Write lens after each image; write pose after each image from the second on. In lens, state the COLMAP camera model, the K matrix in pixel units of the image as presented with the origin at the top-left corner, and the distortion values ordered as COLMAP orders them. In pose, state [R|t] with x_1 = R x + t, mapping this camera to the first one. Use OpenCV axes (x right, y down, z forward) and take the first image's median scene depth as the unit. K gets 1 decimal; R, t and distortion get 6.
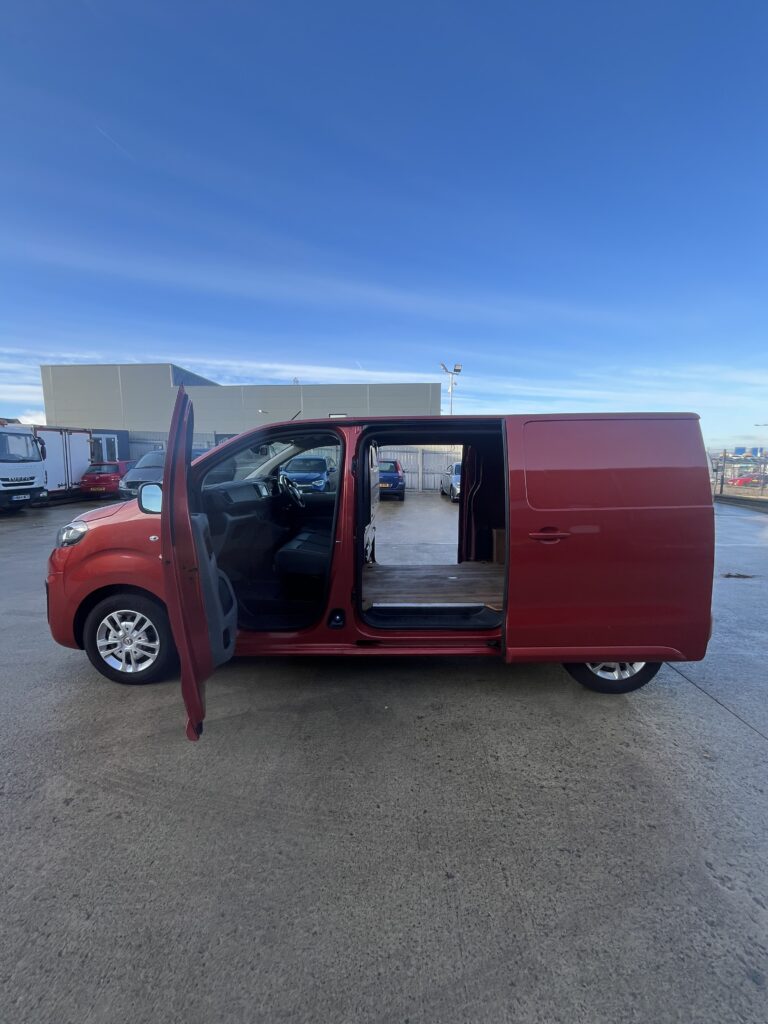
lens RADIAL K [[411.0, 0, 383.0], [0, 411.0, 514.1], [0, 0, 1]] dist [-0.002755, -0.000007]
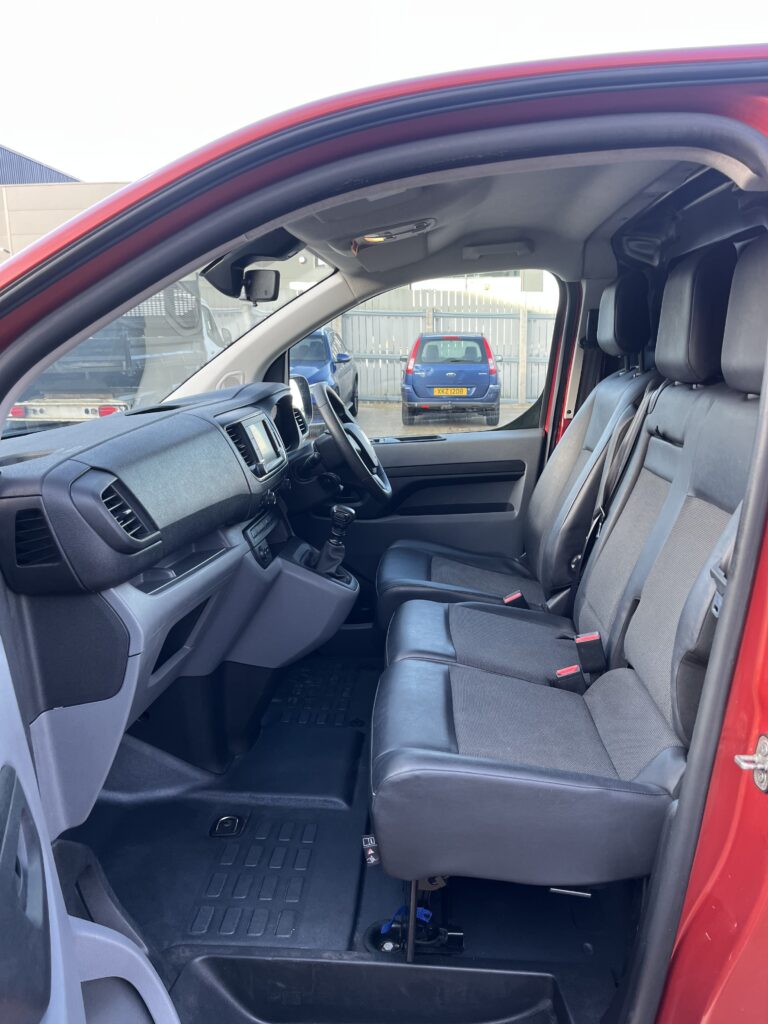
lens RADIAL K [[767.1, 0, 385.4], [0, 767.1, 516.0], [0, 0, 1]] dist [0.045903, -0.002197]
pose [[0.999608, -0.005942, -0.027373, -0.269141], [0.008549, 0.995331, 0.096137, -0.078076], [0.026674, -0.096333, 0.994992, 0.703325]]
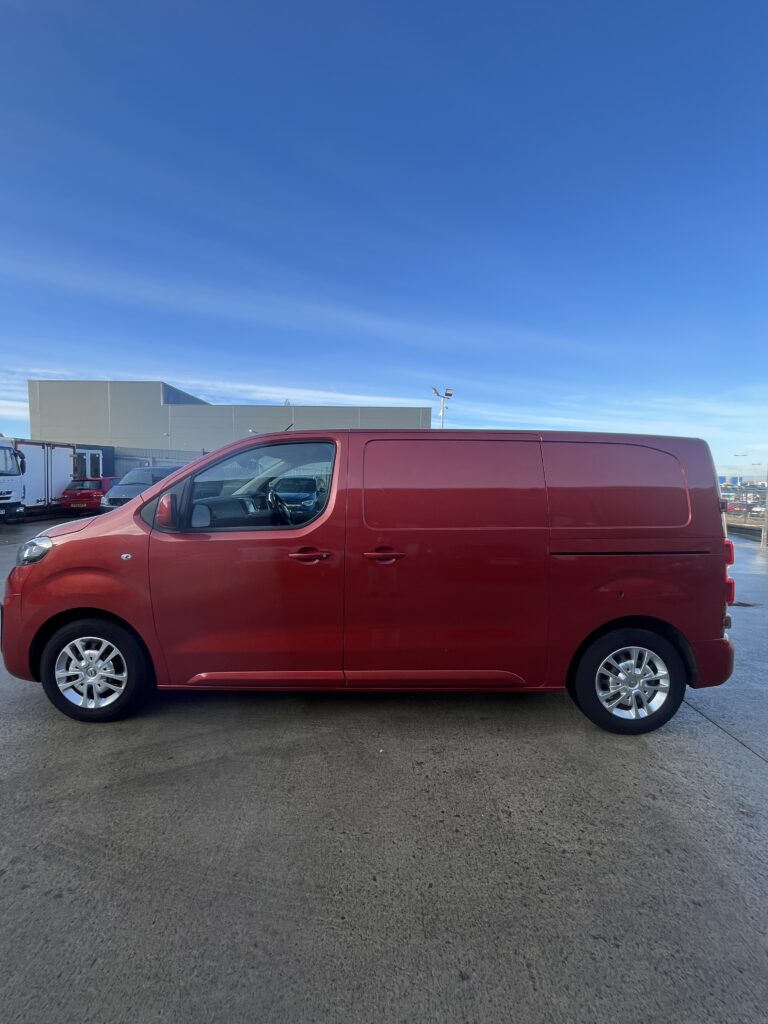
lens RADIAL K [[411.0, 0, 383.7], [0, 411.0, 513.0], [0, 0, 1]] dist [-0.002755, -0.000007]
pose [[0.999426, 0.017057, 0.029269, -0.020990], [-0.015370, 0.998259, -0.056940, 0.006265], [-0.030189, 0.056458, 0.997948, 0.079952]]
